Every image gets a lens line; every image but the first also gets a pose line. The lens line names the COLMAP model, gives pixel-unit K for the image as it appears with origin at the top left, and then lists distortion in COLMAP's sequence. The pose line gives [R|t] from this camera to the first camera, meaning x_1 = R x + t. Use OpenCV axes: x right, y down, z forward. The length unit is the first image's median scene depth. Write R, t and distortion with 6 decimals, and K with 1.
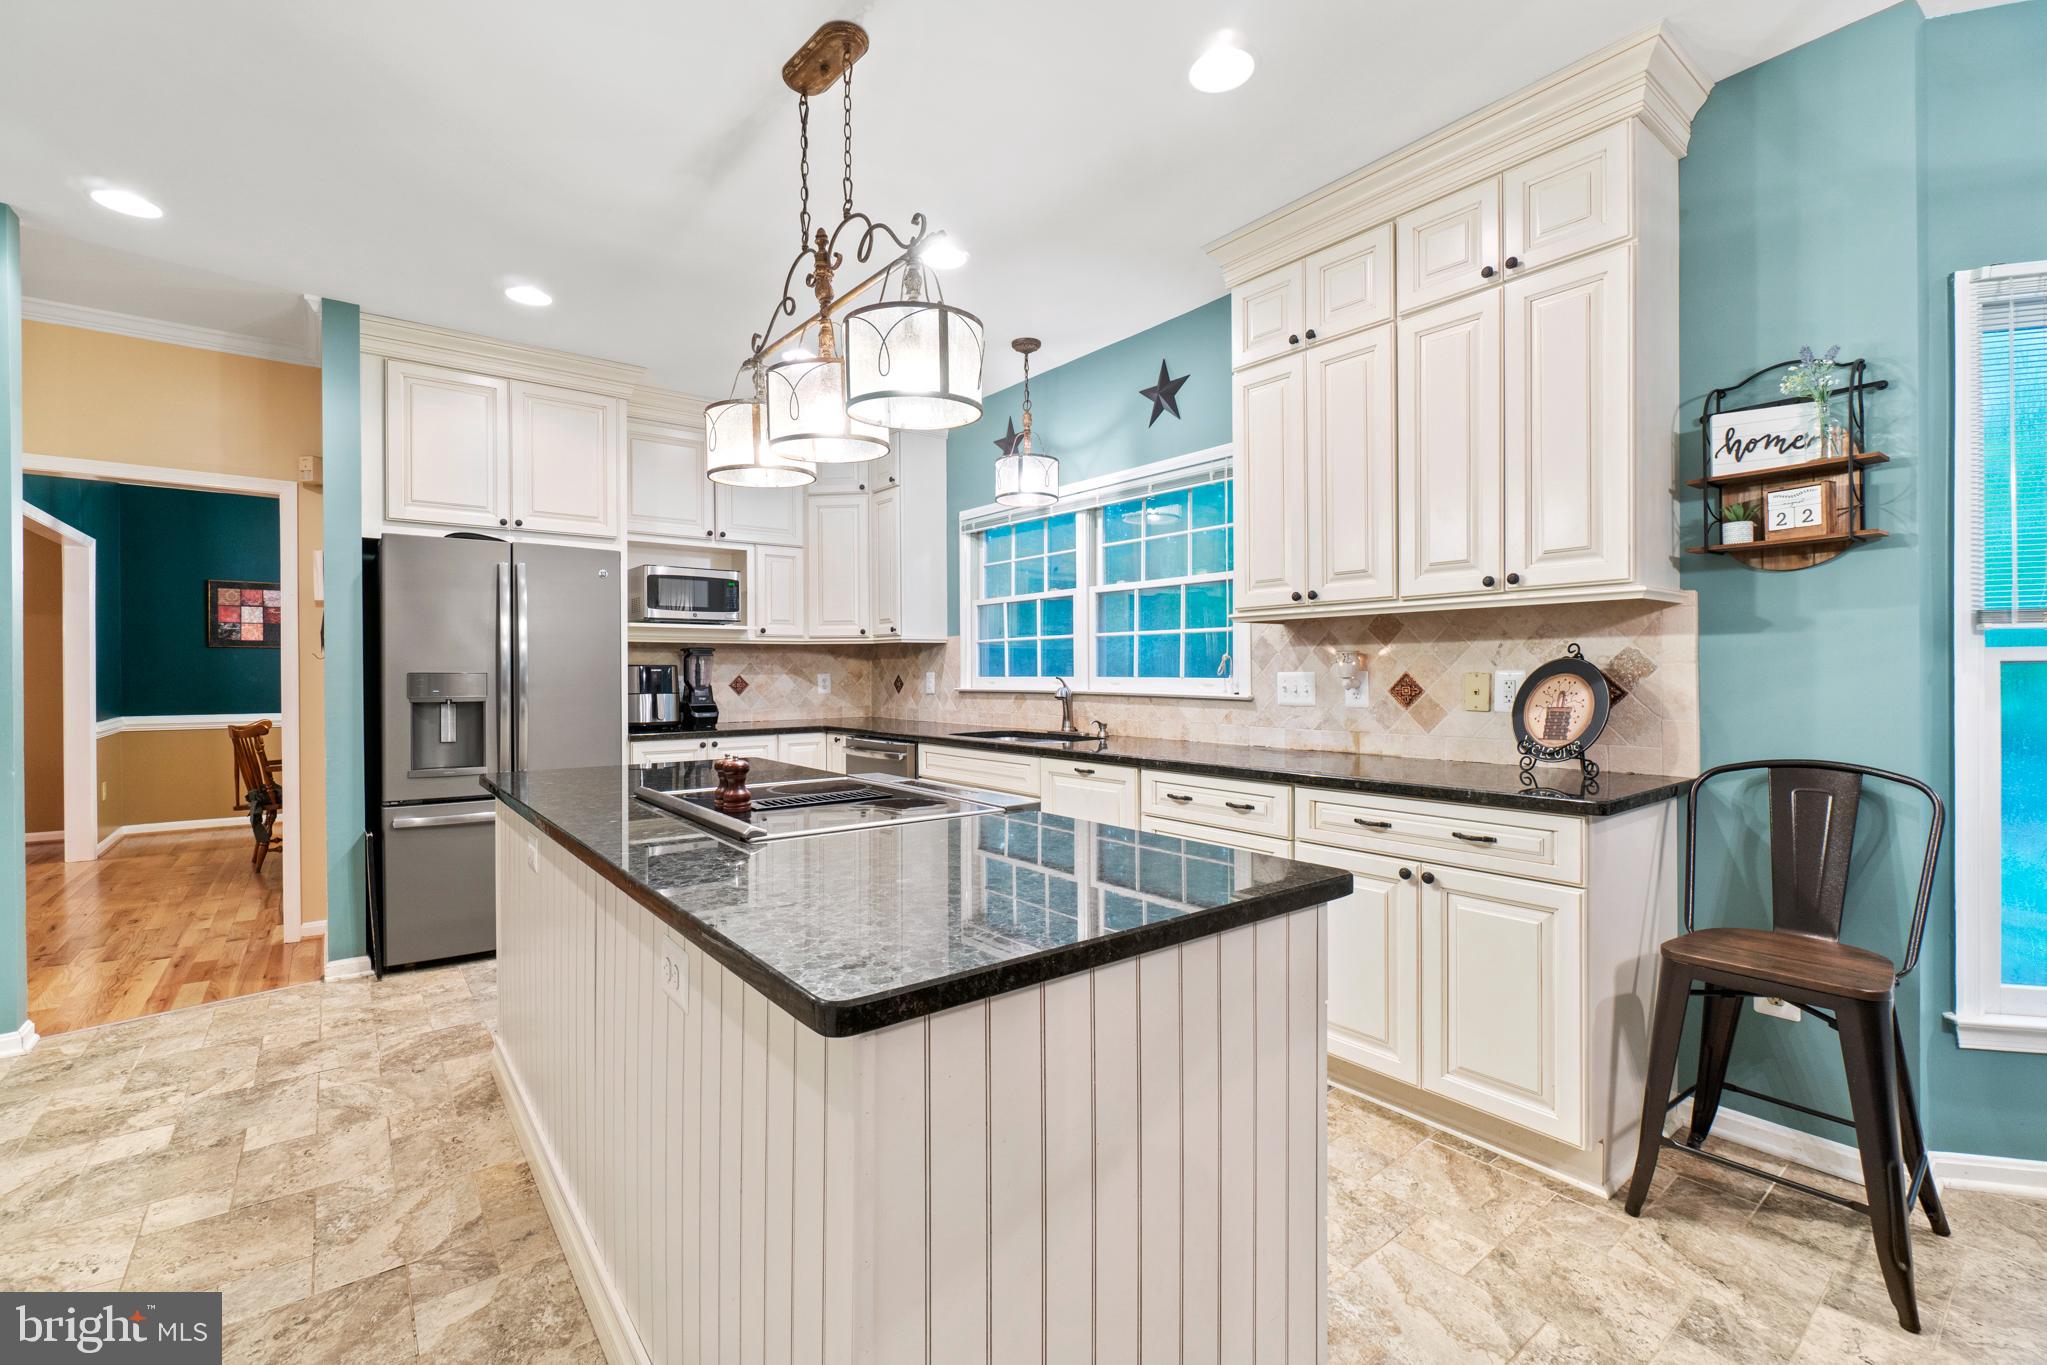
lens RADIAL K [[884.8, 0, 1010.0], [0, 884.8, 676.5], [0, 0, 1]] dist [-0.001944, 0.000693]
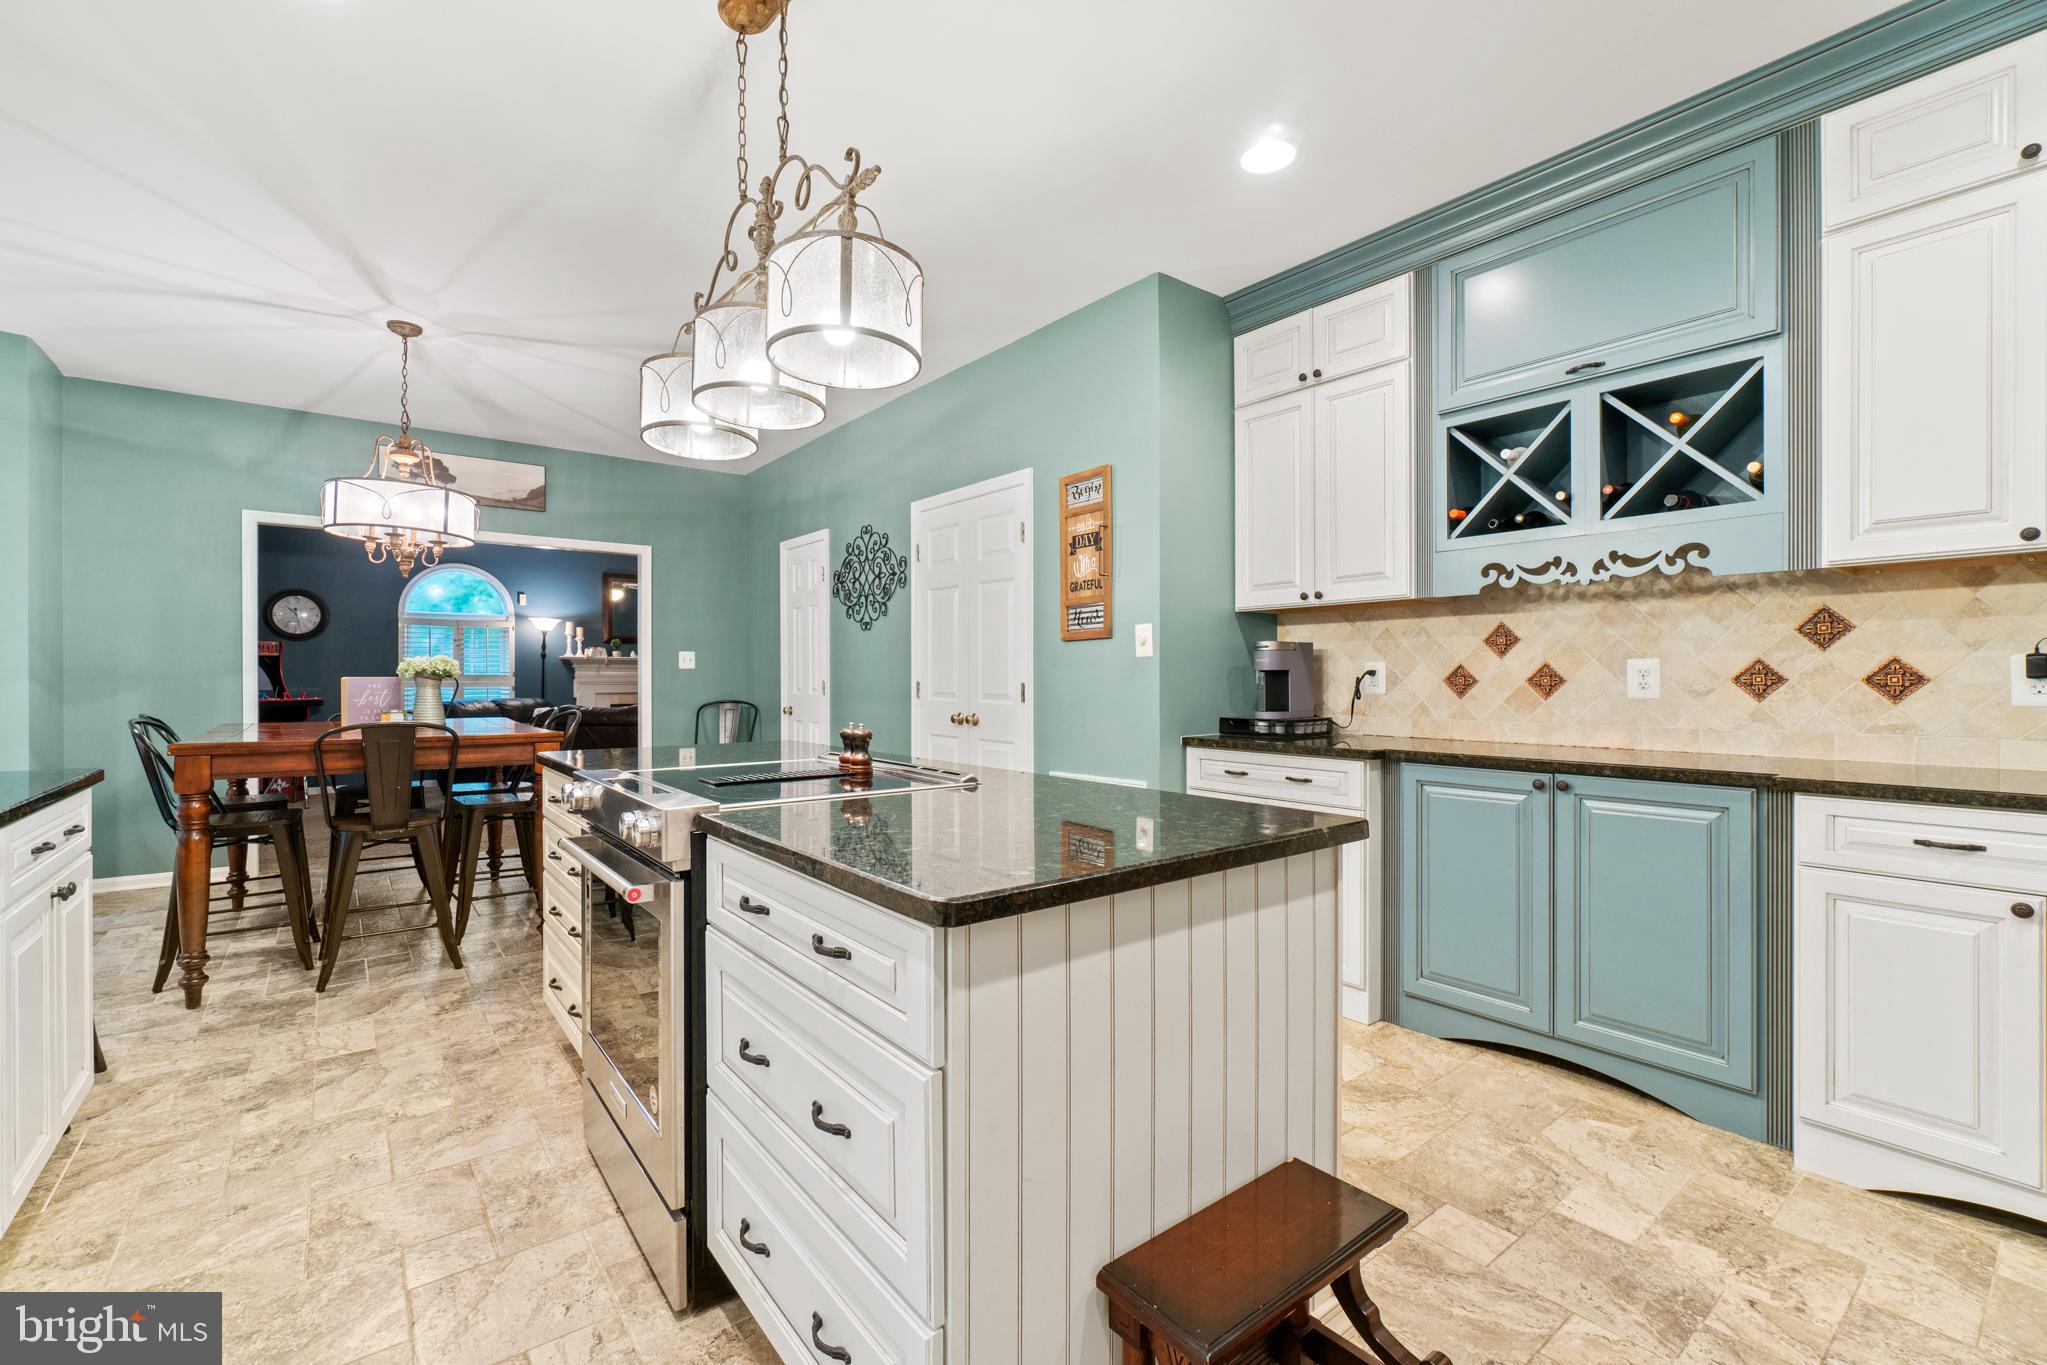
lens RADIAL K [[884.8, 0, 1010.0], [0, 884.8, 676.5], [0, 0, 1]] dist [-0.001944, 0.000693]
pose [[-0.999982, 0.006046, -0.000038, -0.325621], [0.006046, 0.999981, 0.001554, 0.016699], [0.000047, 0.001554, -0.999999, 1.347235]]
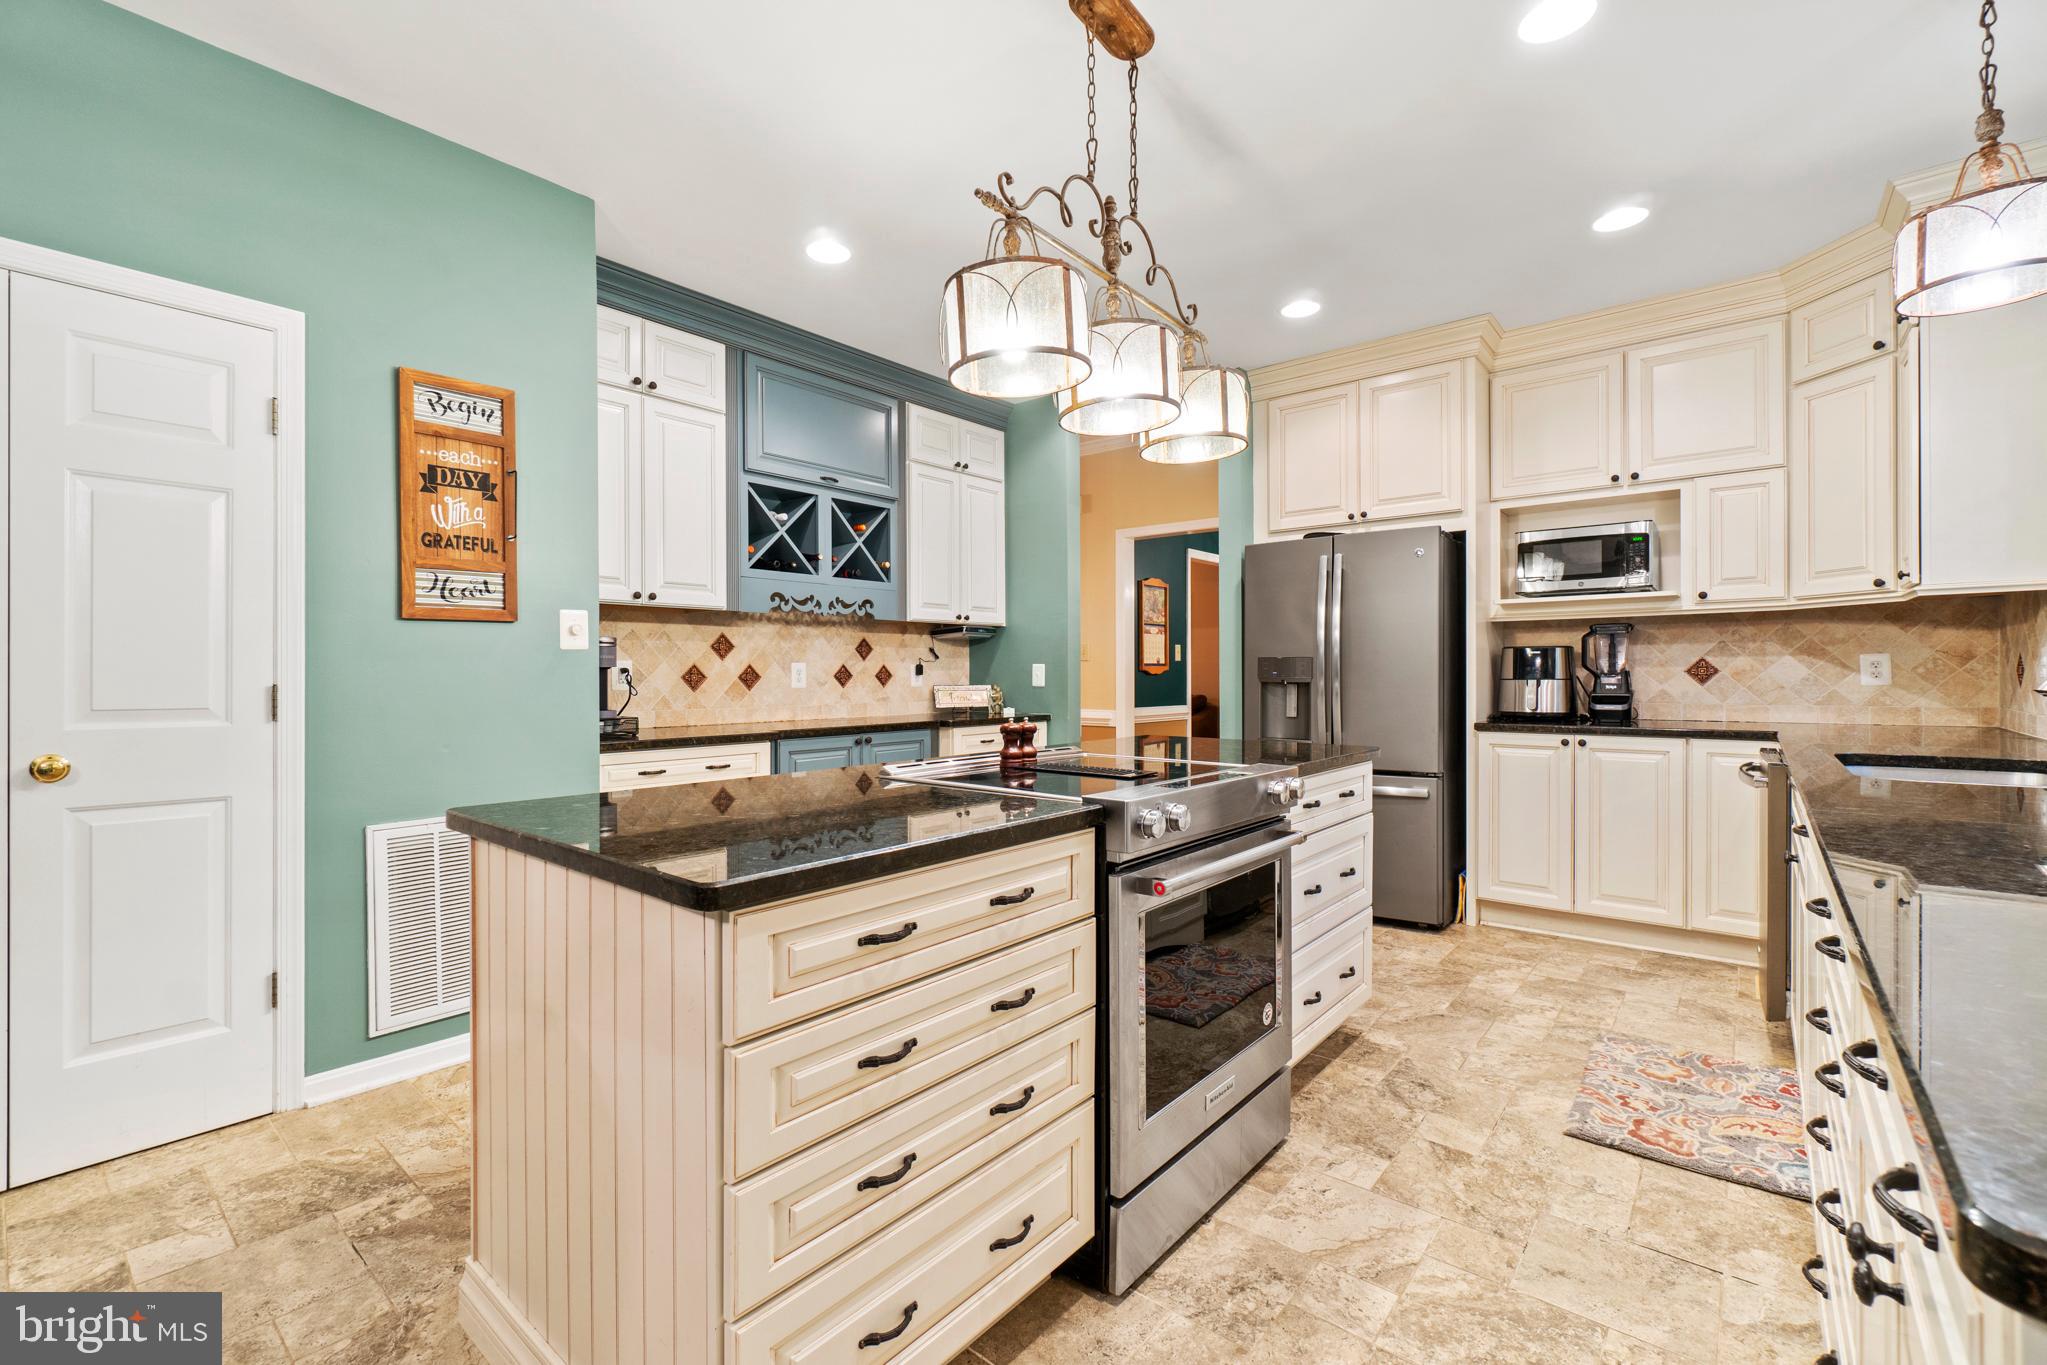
lens RADIAL K [[884.8, 0, 1010.0], [0, 884.8, 676.5], [0, 0, 1]] dist [-0.001944, 0.000693]
pose [[0.210635, 0.006259, -0.977545, 0.504126], [-0.000198, 0.999980, 0.006360, 0.016685], [0.977565, -0.001147, 0.210632, 0.474994]]
